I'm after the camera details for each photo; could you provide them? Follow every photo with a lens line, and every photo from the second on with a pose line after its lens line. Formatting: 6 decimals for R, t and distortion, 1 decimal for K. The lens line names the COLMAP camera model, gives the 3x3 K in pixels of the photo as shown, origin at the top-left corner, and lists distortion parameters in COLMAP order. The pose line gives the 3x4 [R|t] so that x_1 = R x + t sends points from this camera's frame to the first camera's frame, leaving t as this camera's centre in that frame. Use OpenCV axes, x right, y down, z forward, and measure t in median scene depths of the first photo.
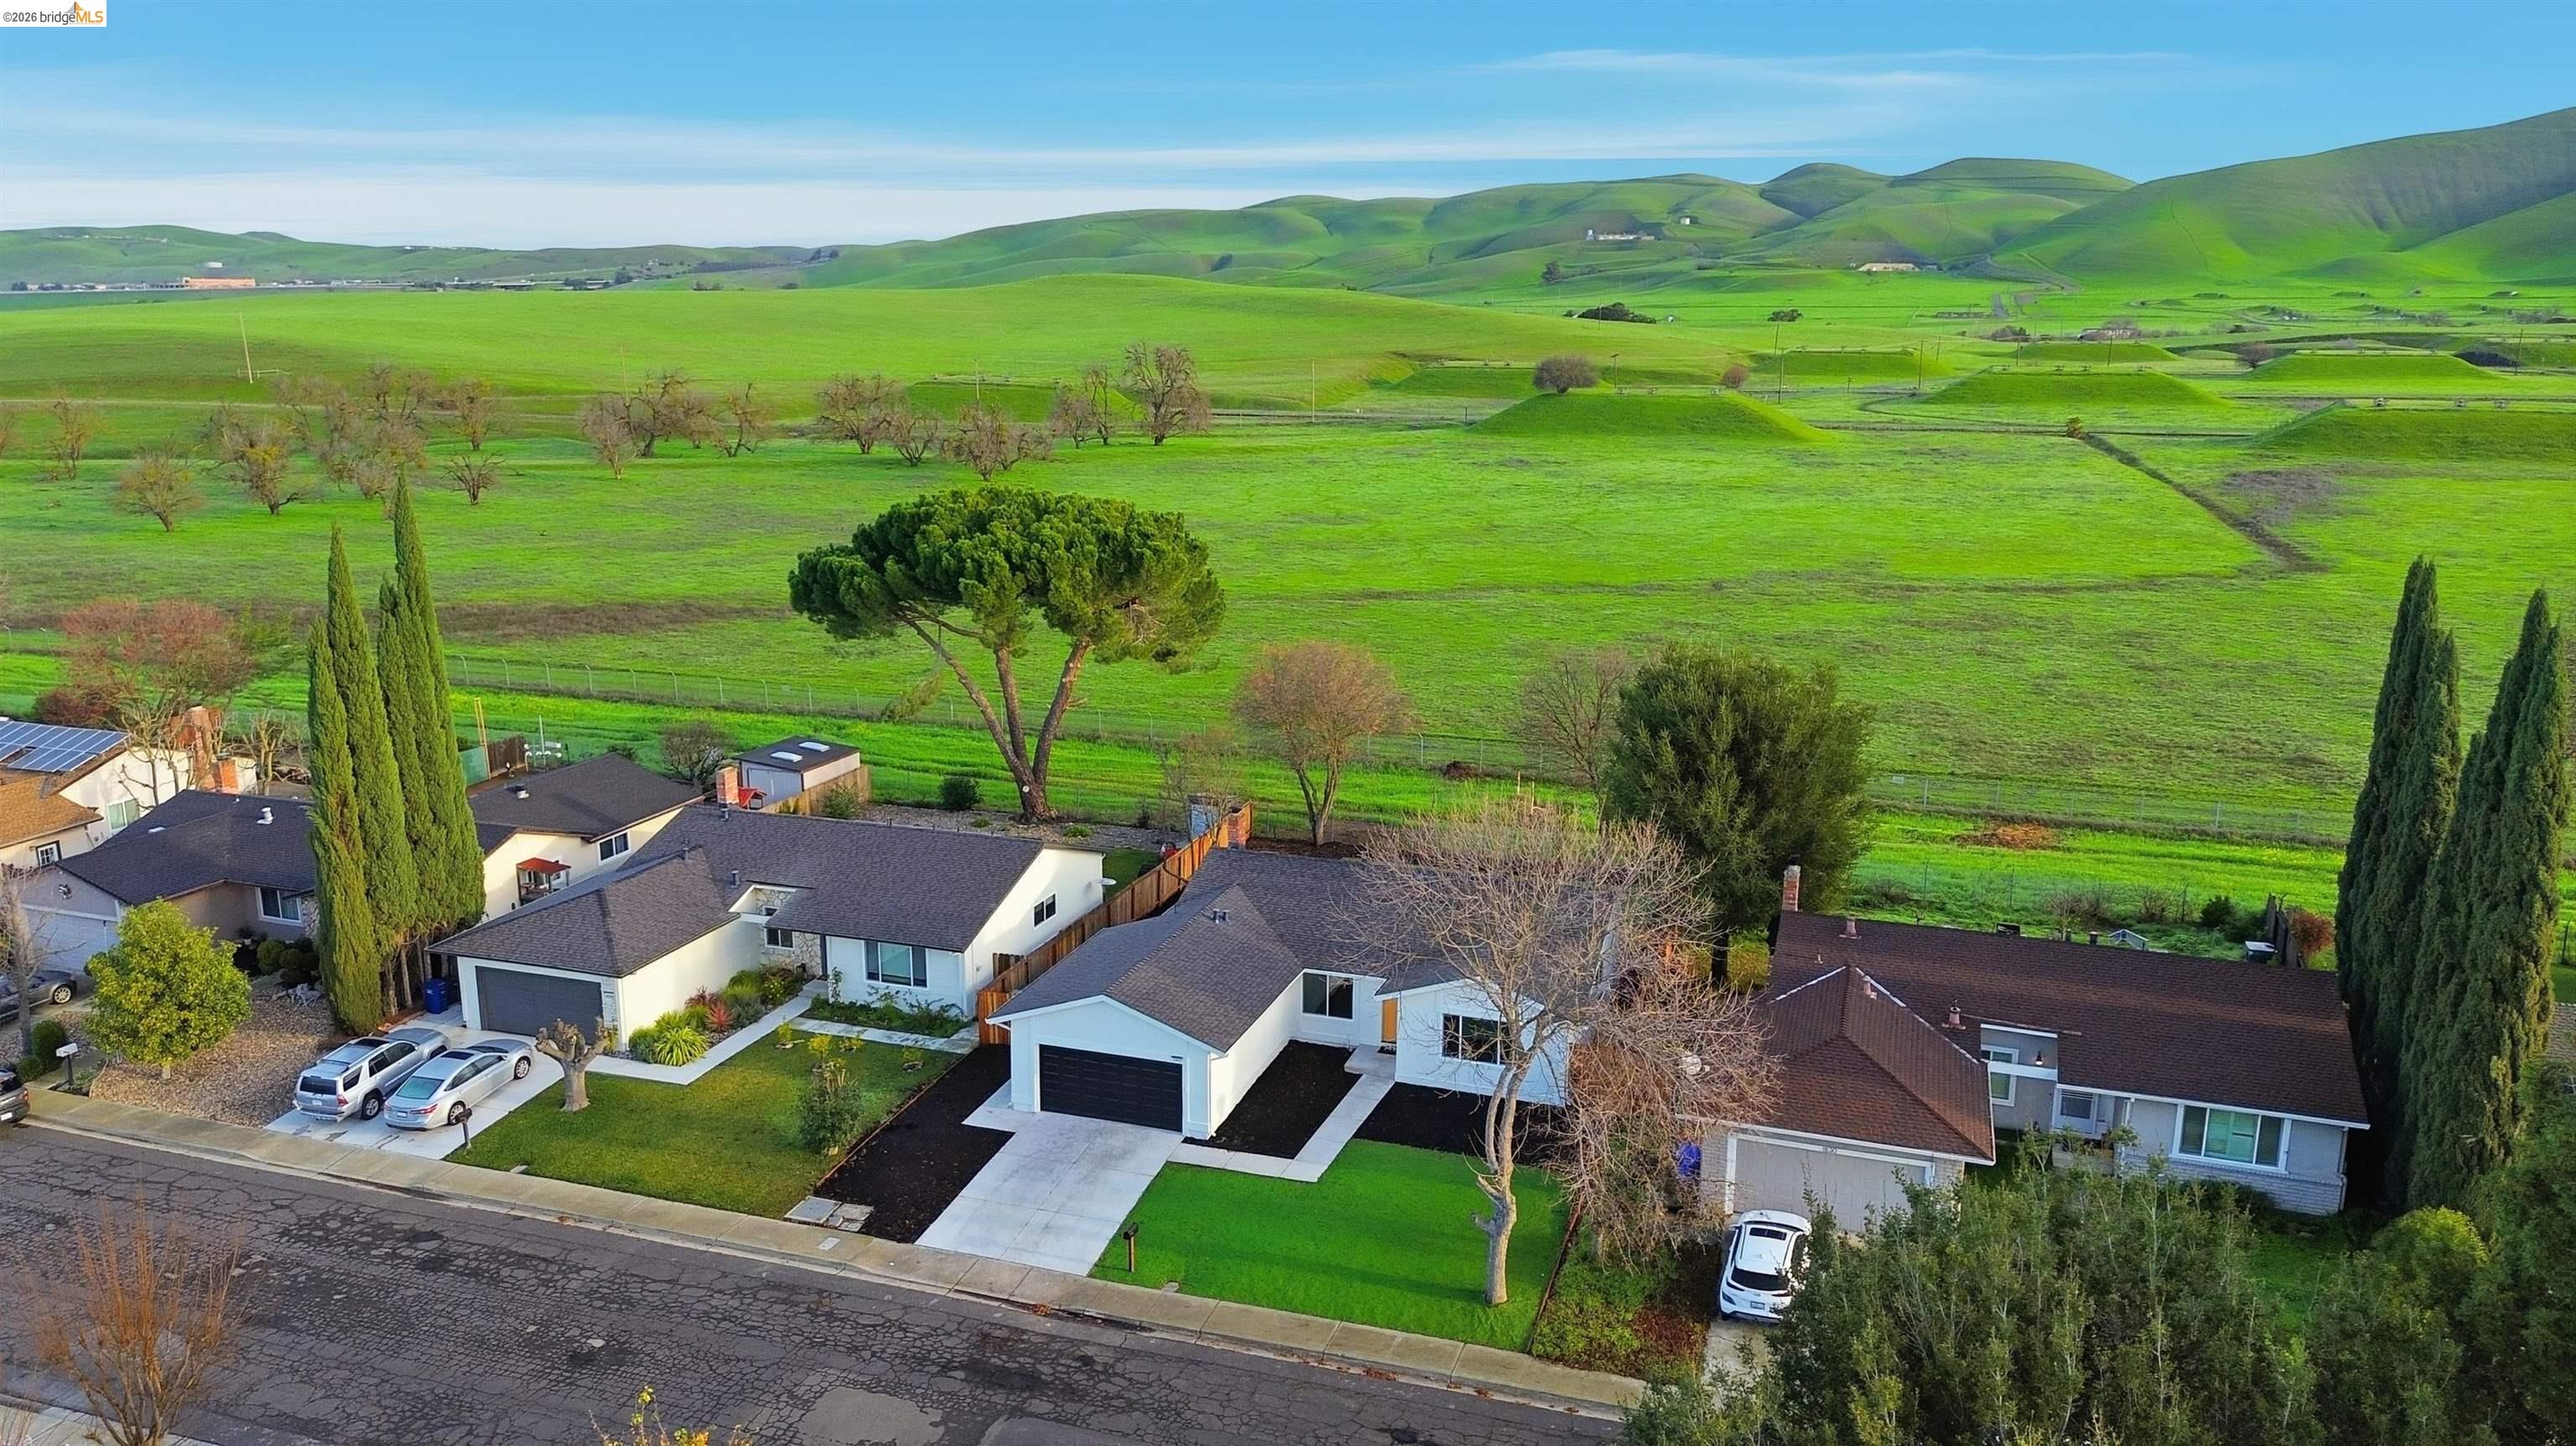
lens RADIAL K [[1817.5, 0, 1296.1], [0, 1817.5, 725.5], [0, 0, 1]] dist [0.072084, -0.061577]
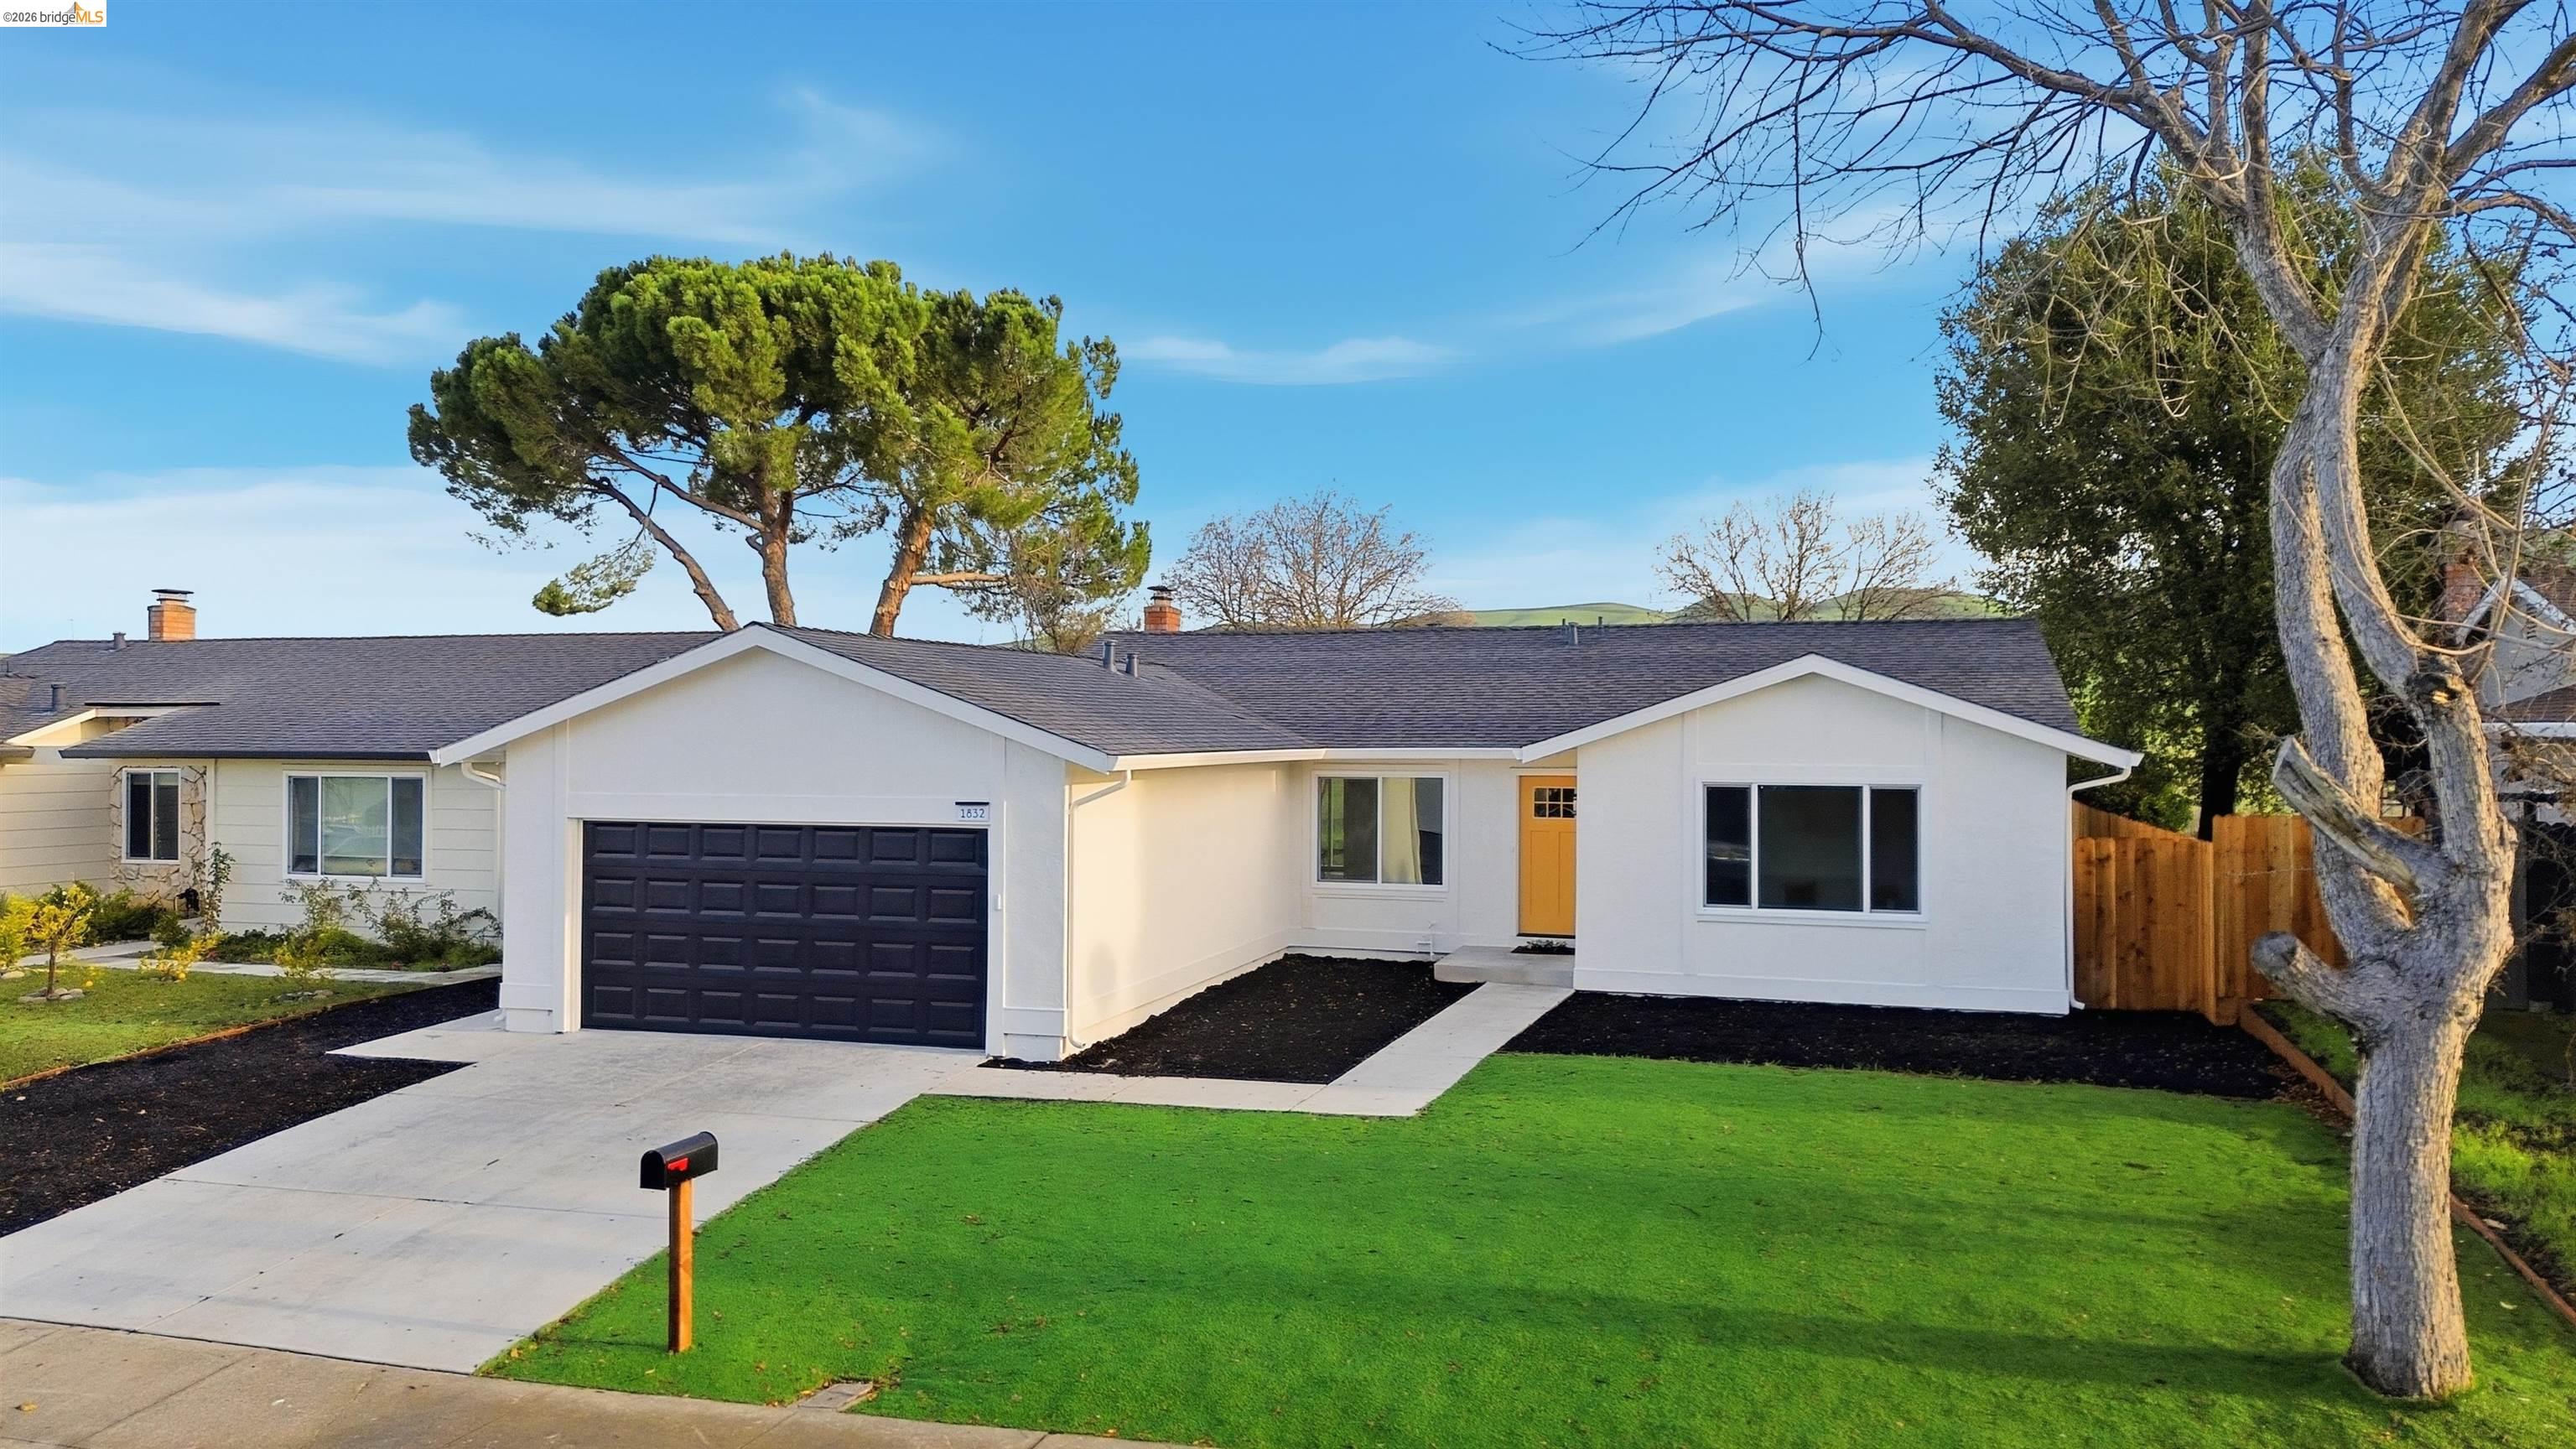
lens RADIAL K [[1817.3, 0, 1291.9], [0, 1817.3, 736.1], [0, 0, 1]] dist [0.072084, -0.061577]
pose [[0.999453, -0.001776, 0.033028, -0.014952], [0.009111, 0.974709, -0.223292, 0.207264], [-0.031797, 0.223470, 0.974192, 0.566821]]
